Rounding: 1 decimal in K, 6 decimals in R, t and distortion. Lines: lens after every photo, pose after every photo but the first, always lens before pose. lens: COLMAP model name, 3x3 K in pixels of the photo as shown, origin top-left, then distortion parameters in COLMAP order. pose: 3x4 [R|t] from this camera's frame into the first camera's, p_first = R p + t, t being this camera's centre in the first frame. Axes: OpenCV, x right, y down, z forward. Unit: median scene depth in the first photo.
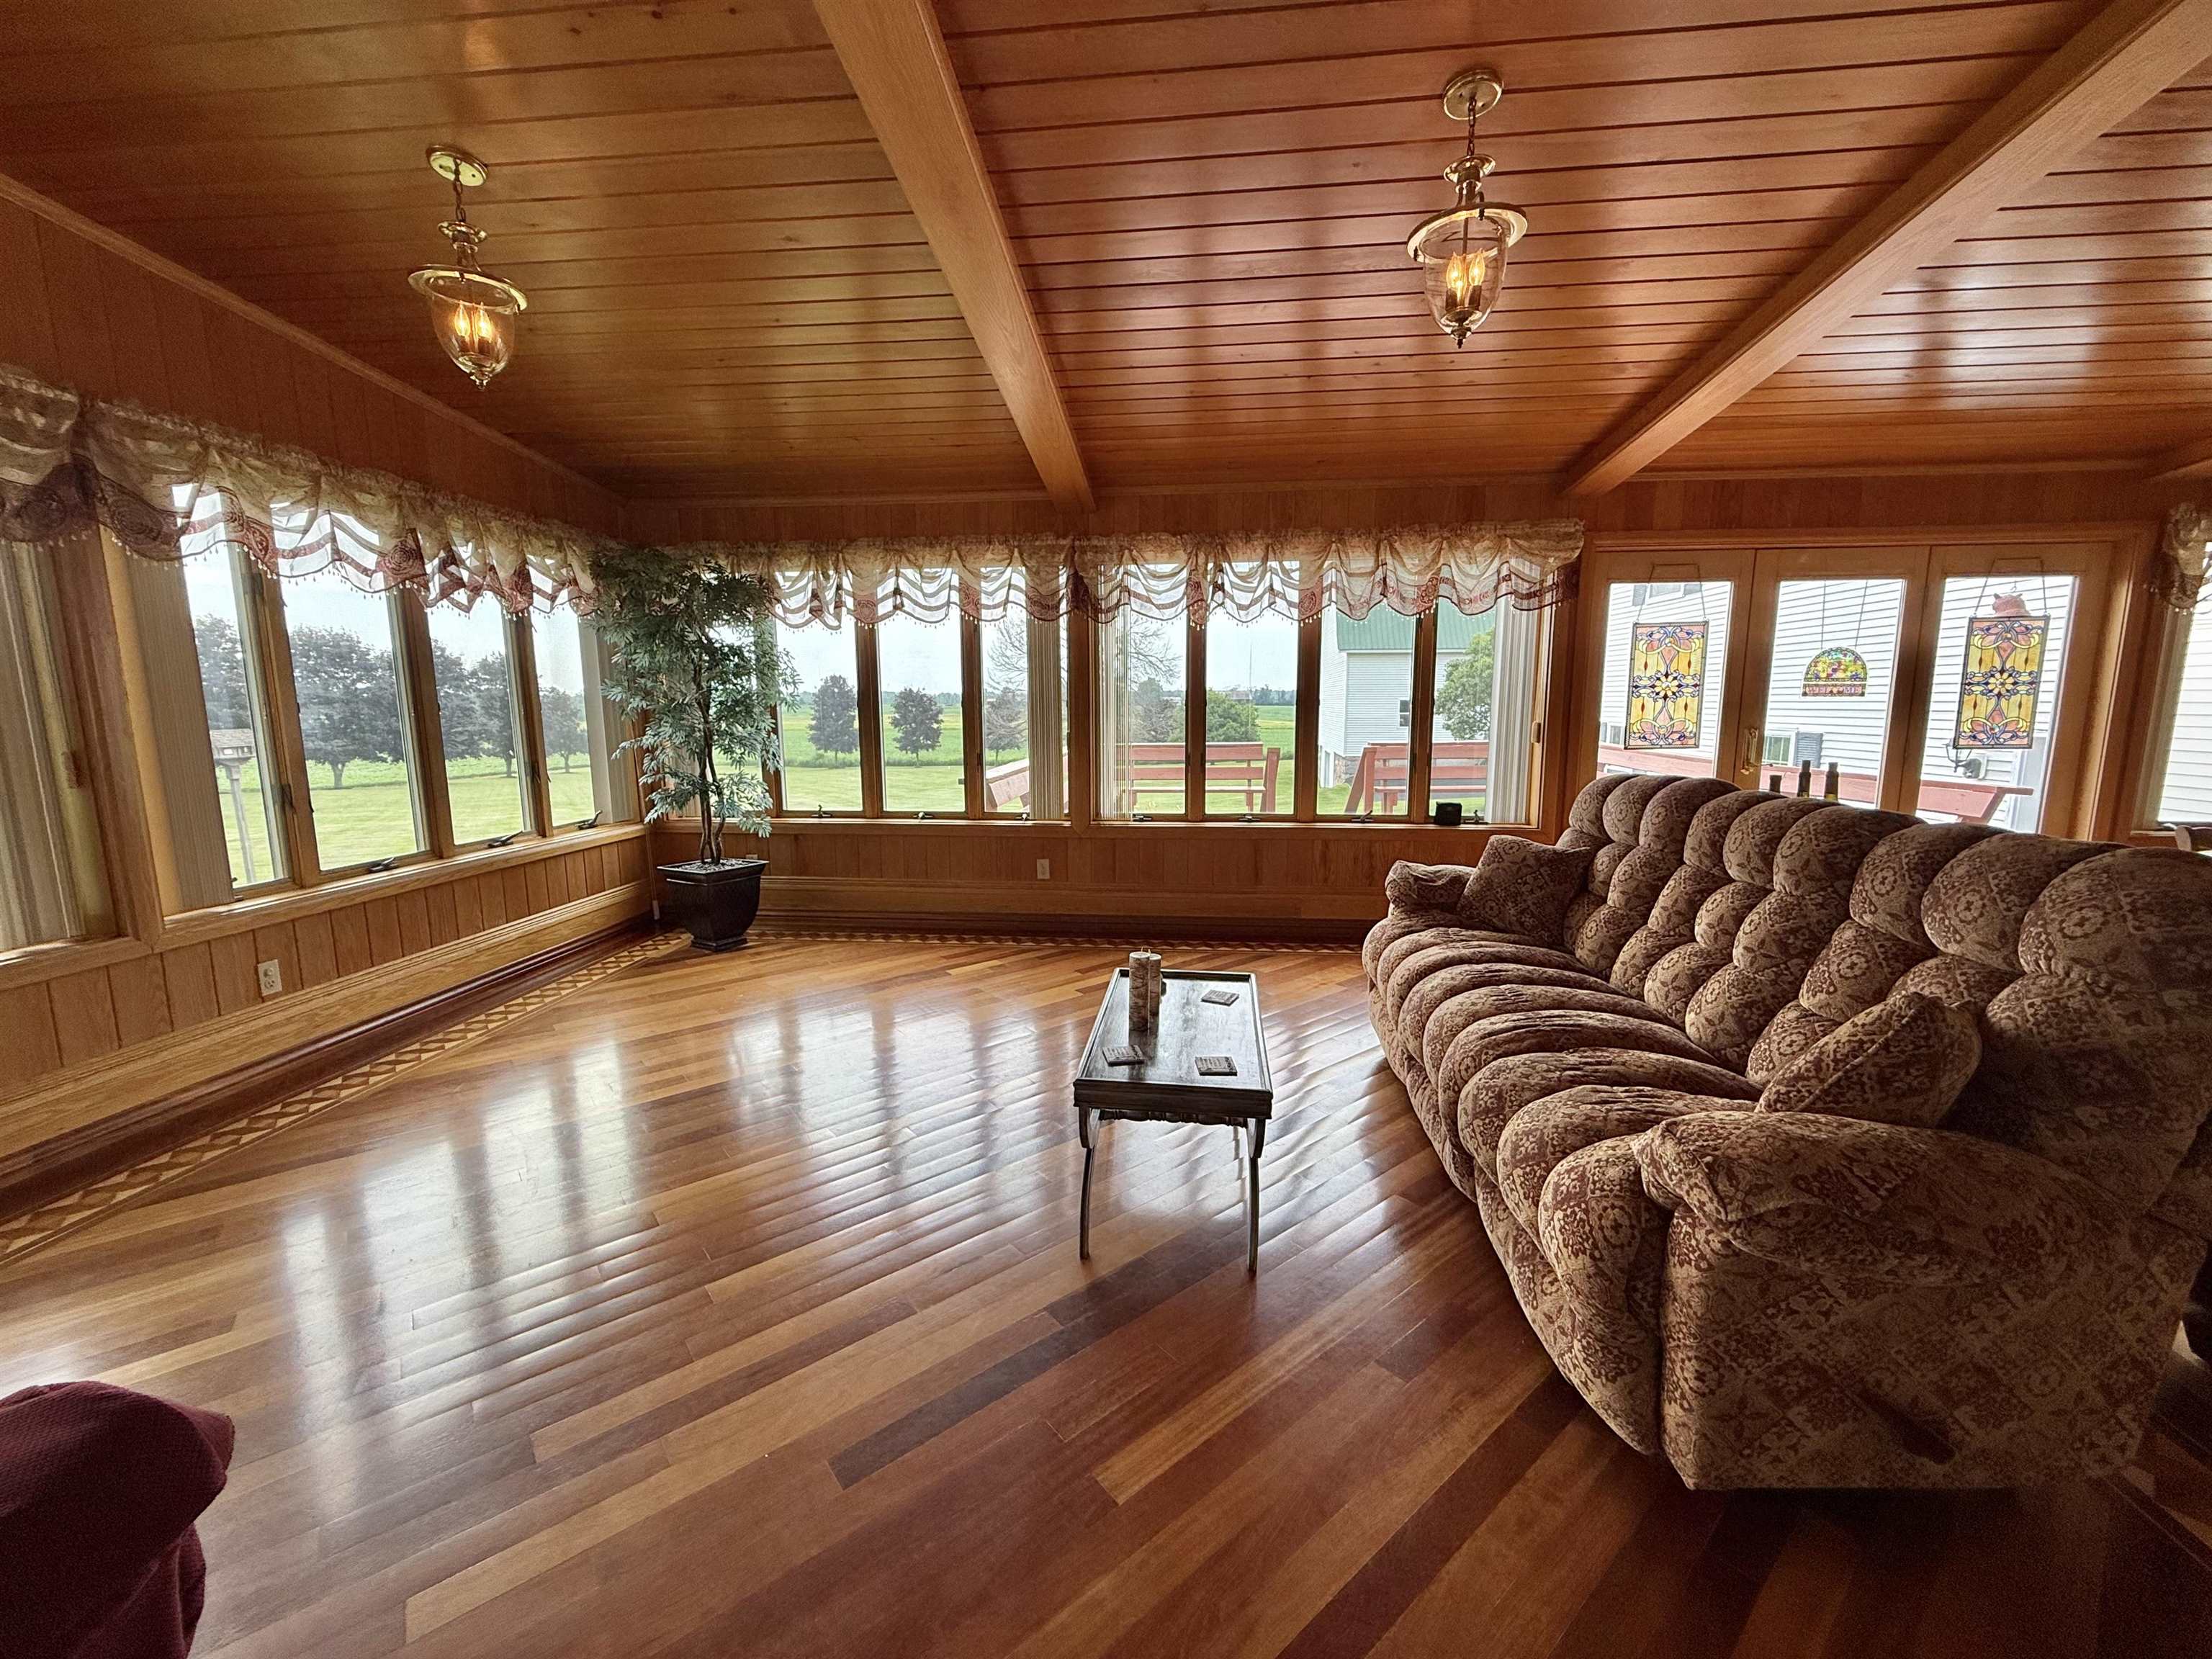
lens RADIAL K [[881.7, 0, 1106.6], [0, 881.7, 837.8], [0, 0, 1]] dist [-0.000793, 0.000106]
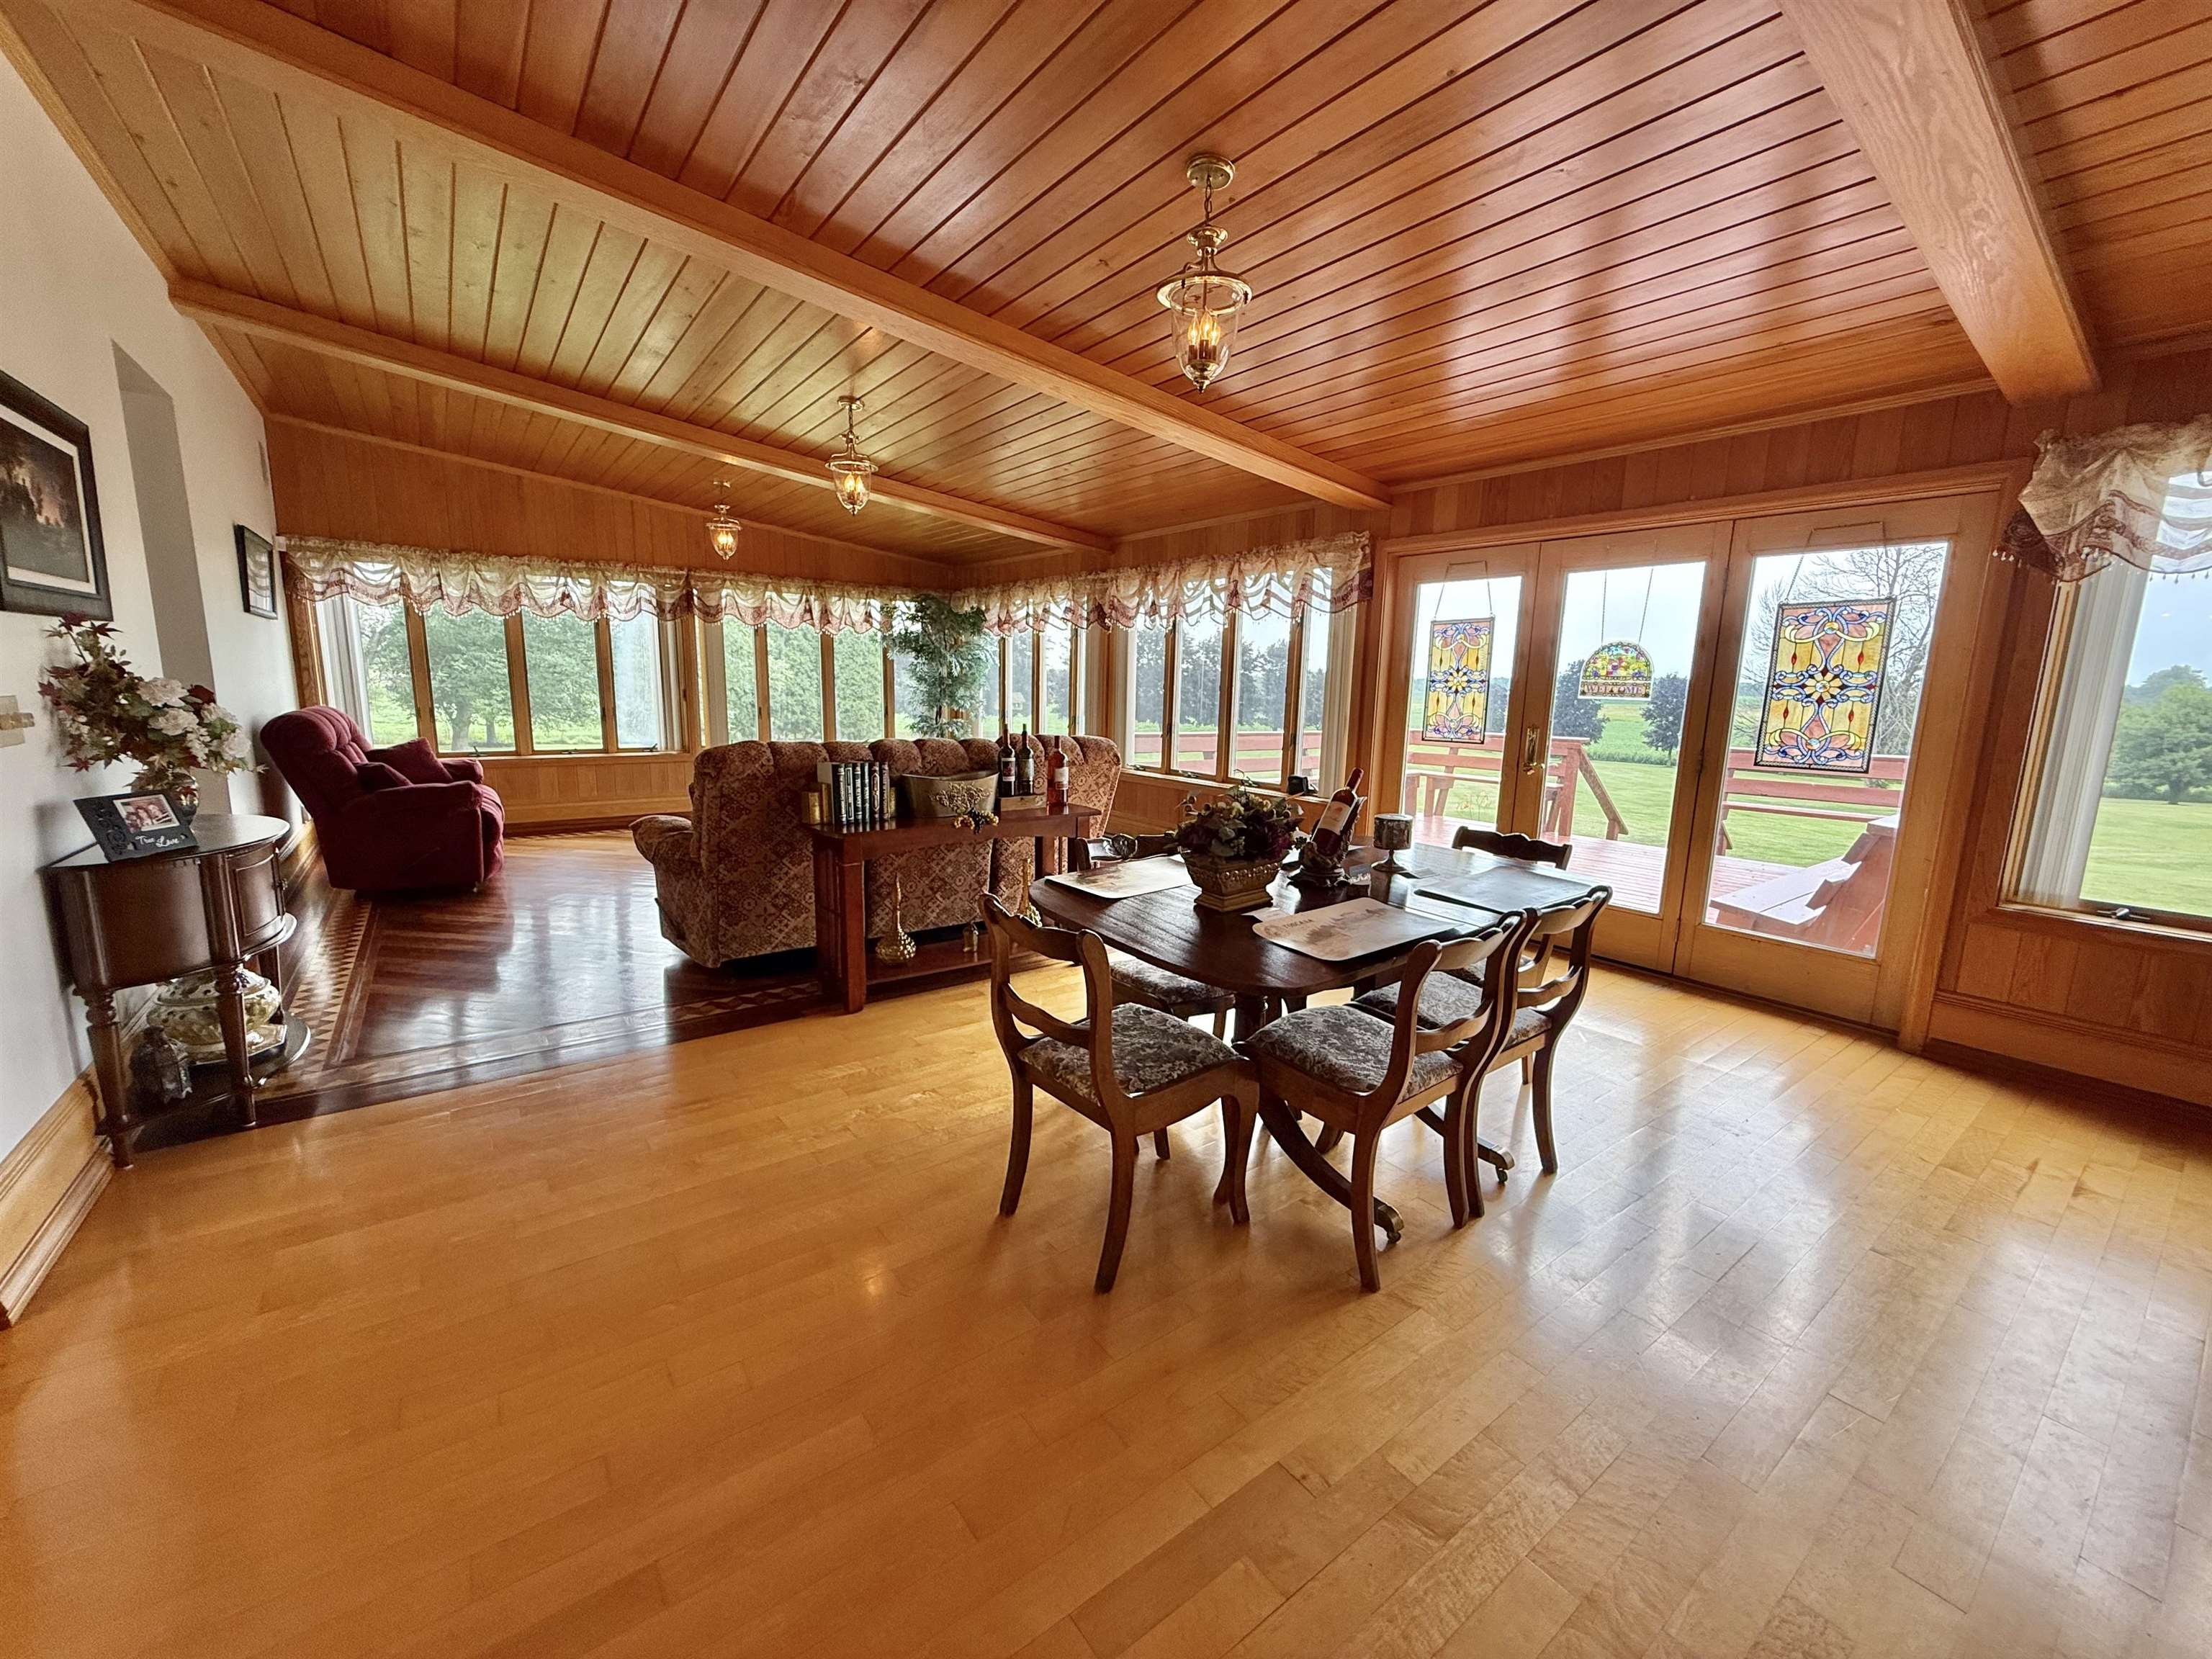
lens RADIAL K [[881.7, 0, 1099.3], [0, 881.7, 833.7], [0, 0, 1]] dist [-0.000793, 0.000106]
pose [[0.672010, 0.146791, -0.725848, 1.152882], [-0.137425, 0.987852, 0.072545, -0.014202], [0.727680, 0.050999, 0.684019, 0.003138]]
